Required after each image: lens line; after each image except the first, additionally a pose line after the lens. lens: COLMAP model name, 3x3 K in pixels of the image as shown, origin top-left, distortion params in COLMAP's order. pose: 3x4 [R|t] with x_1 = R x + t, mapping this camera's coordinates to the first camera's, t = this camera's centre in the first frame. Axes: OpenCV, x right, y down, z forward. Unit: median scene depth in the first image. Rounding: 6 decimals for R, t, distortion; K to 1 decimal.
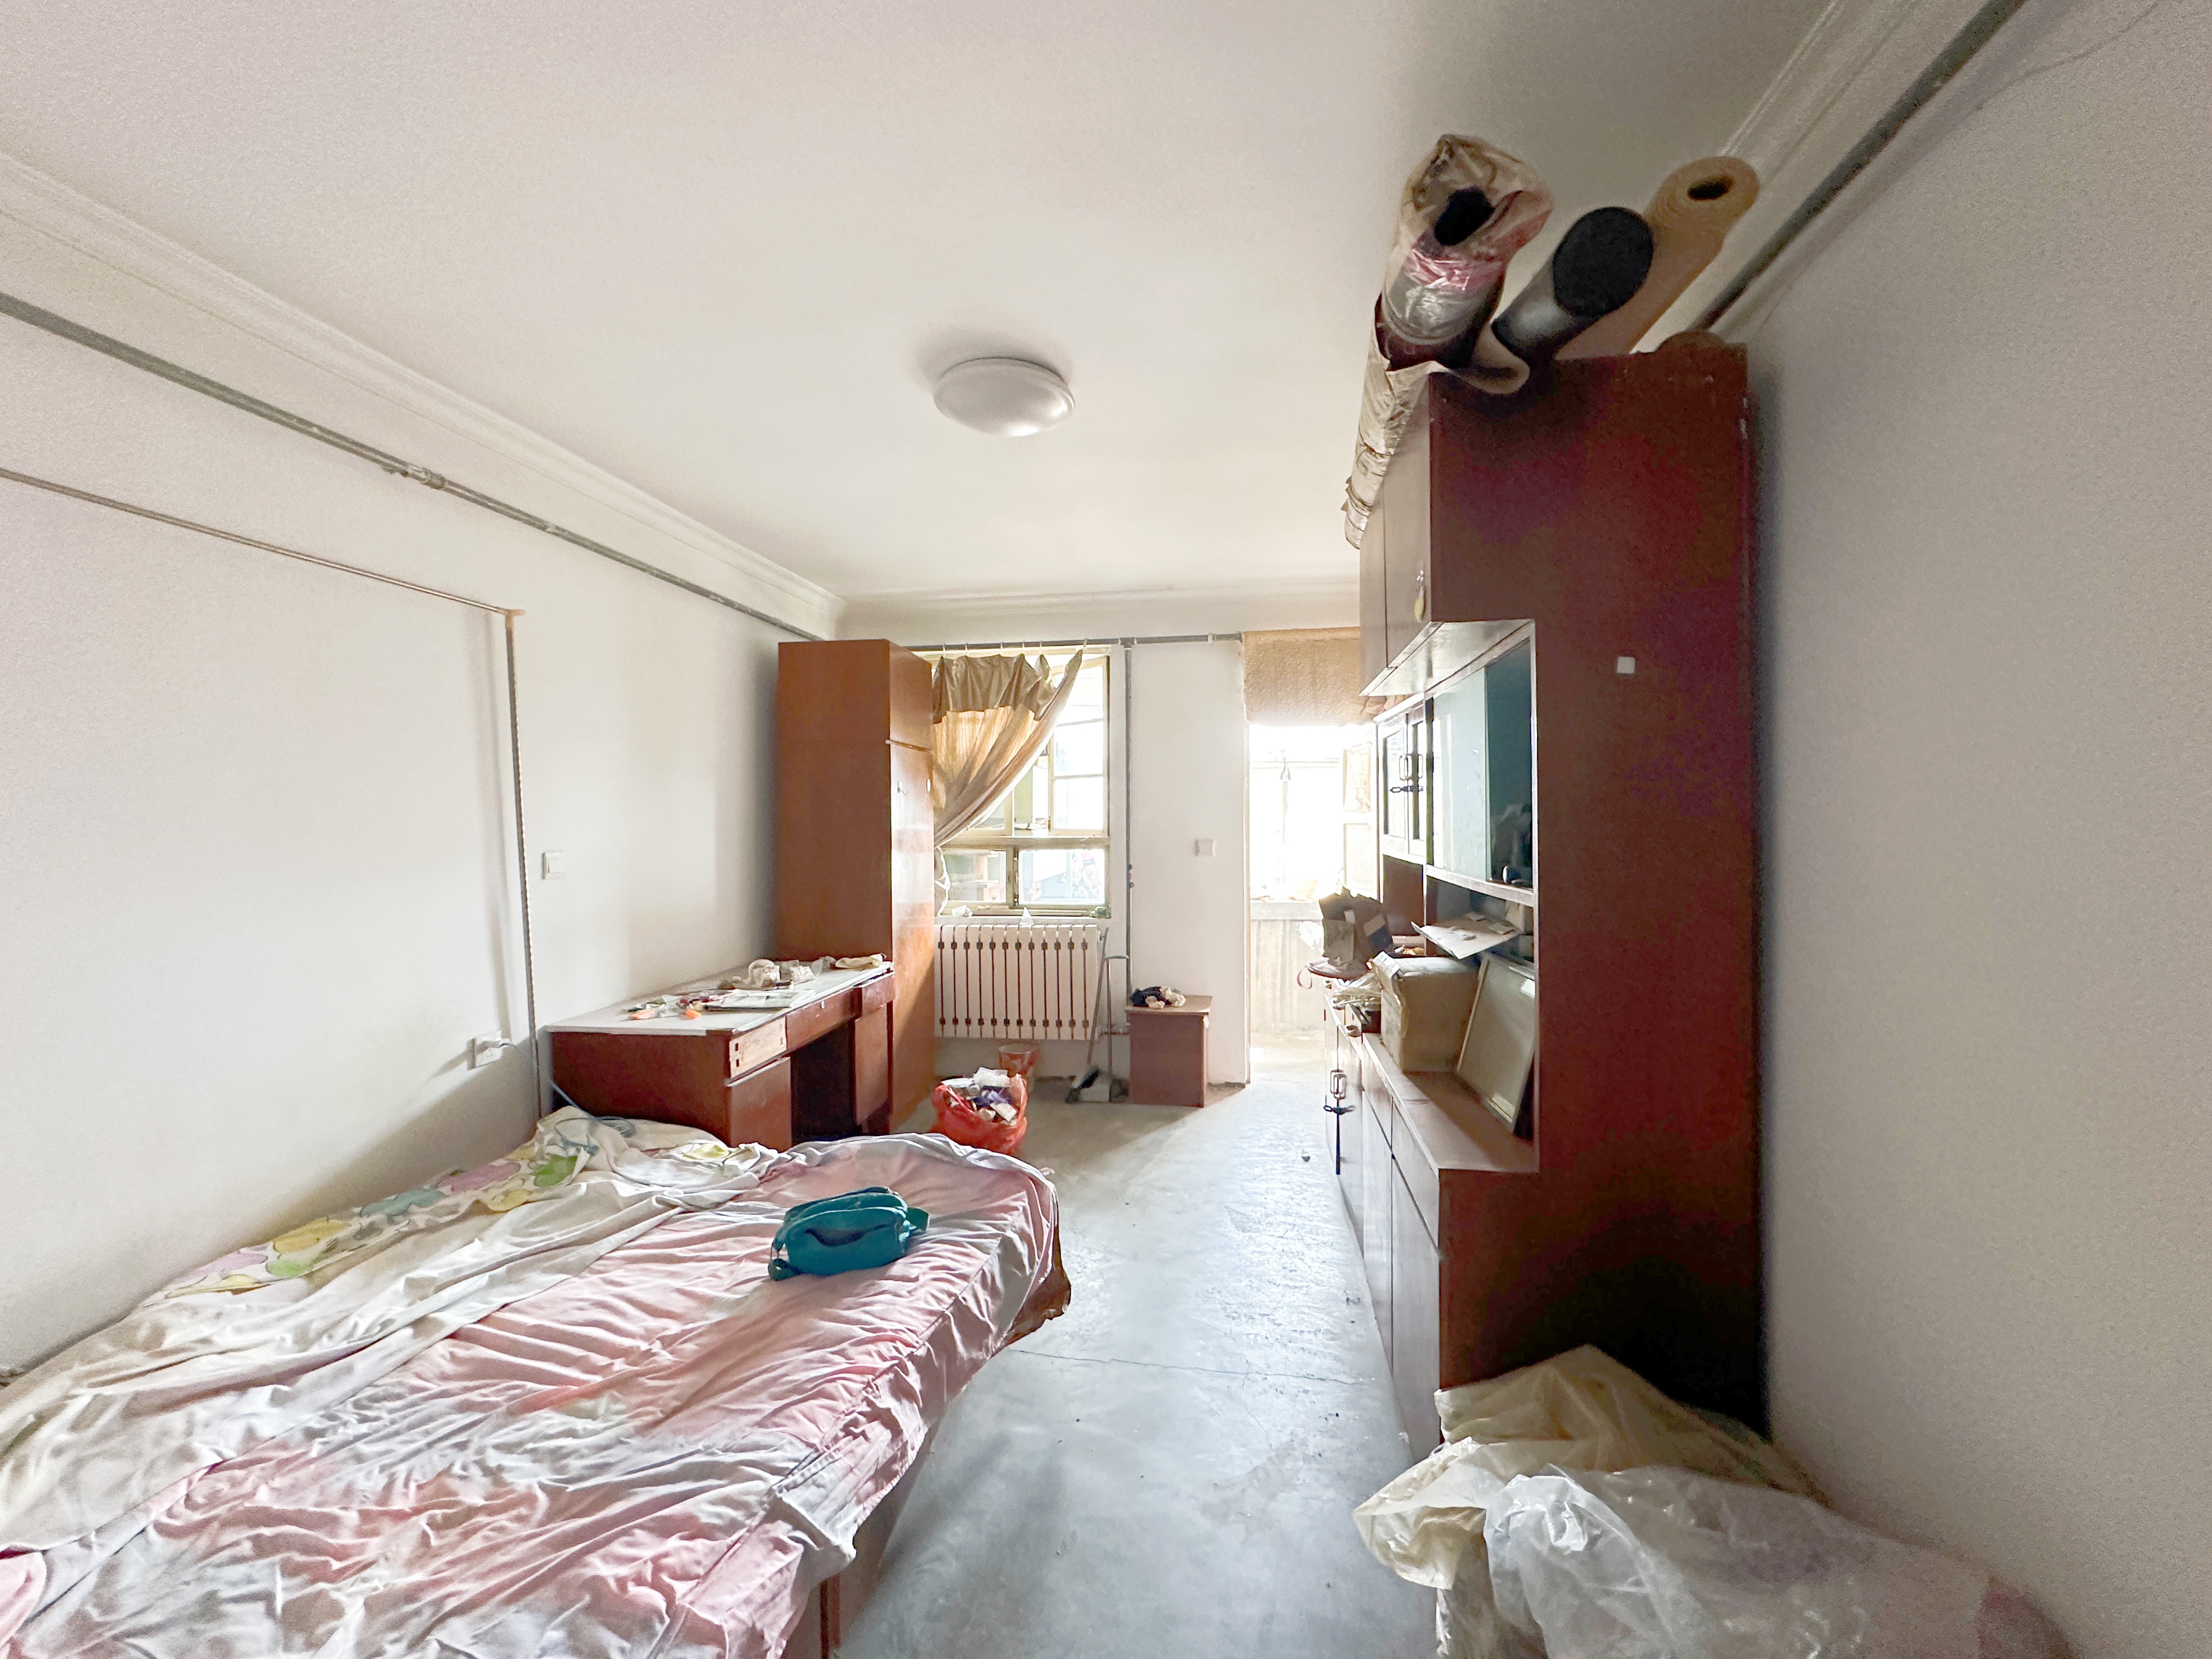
lens RADIAL K [[884.2, 0, 1095.8], [0, 884.2, 837.4], [0, 0, 1]] dist [-0.000007, -0.000001]
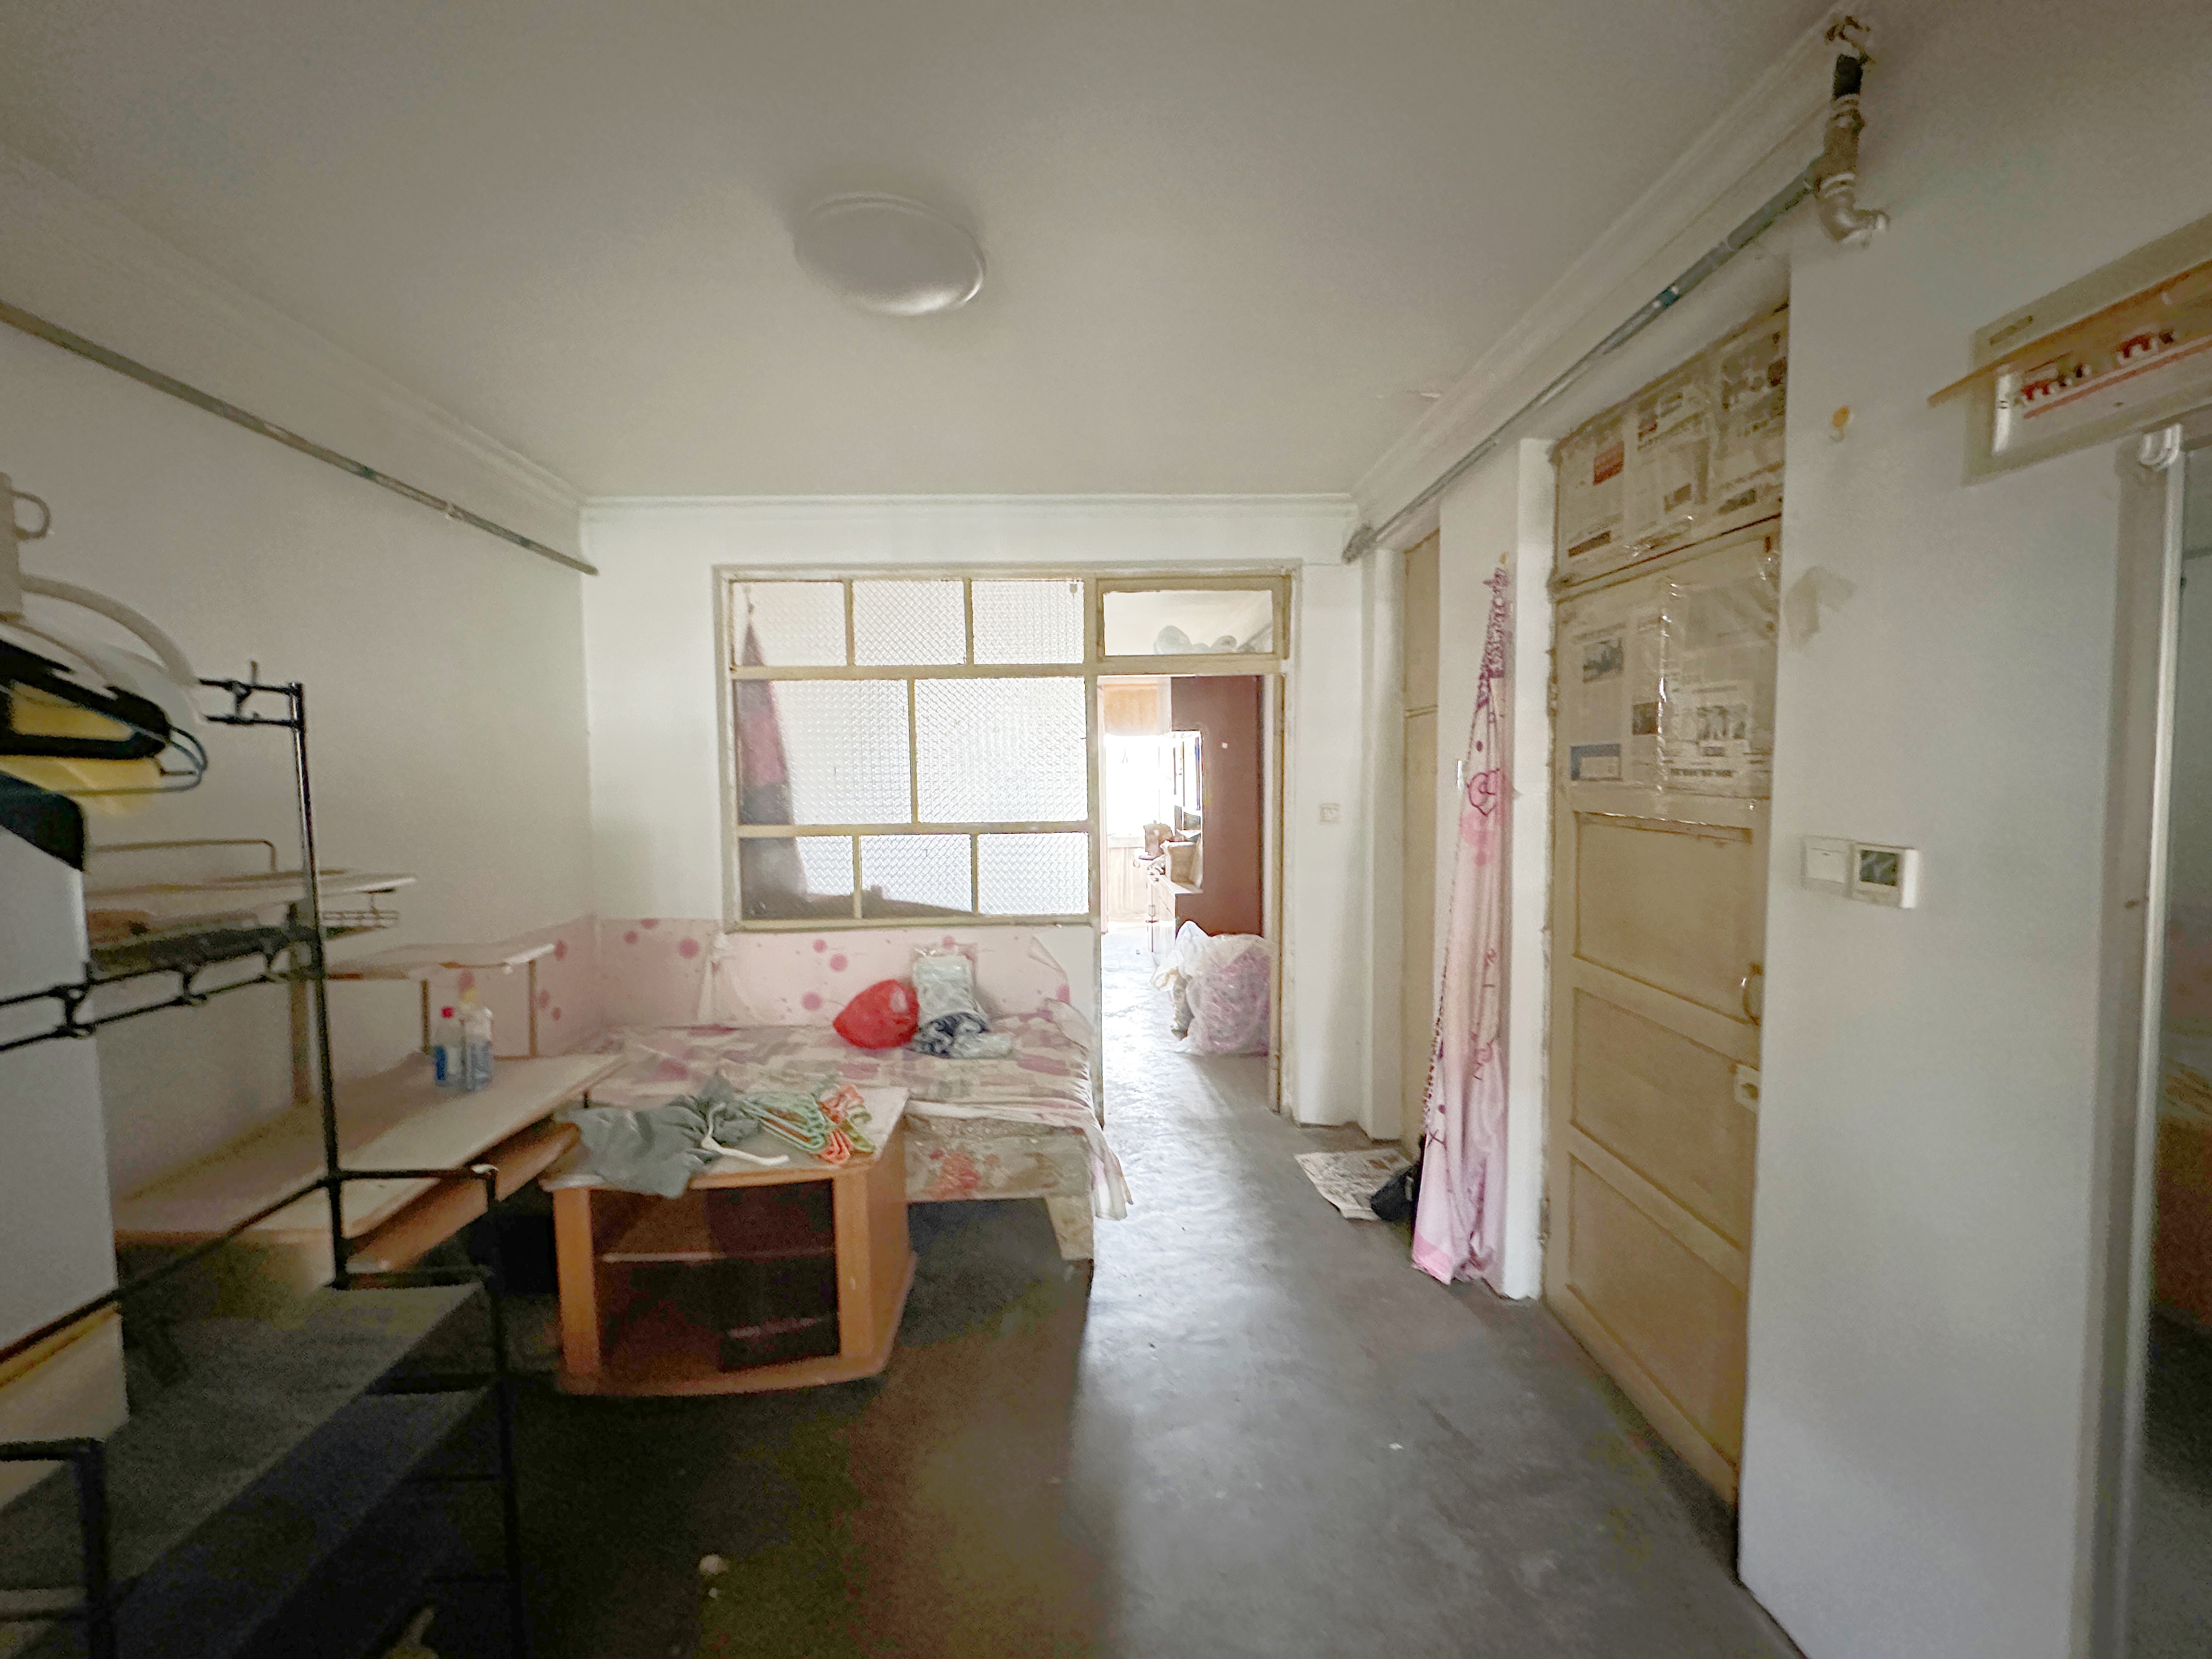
lens RADIAL K [[884.2, 0, 1111.9], [0, 884.2, 829.7], [0, 0, 1]] dist [-0.000007, -0.000001]
pose [[0.979381, -0.002688, 0.202005, -0.306900], [-0.003918, 0.999471, 0.032292, 0.014227], [-0.201985, -0.032418, 0.978852, -1.312138]]
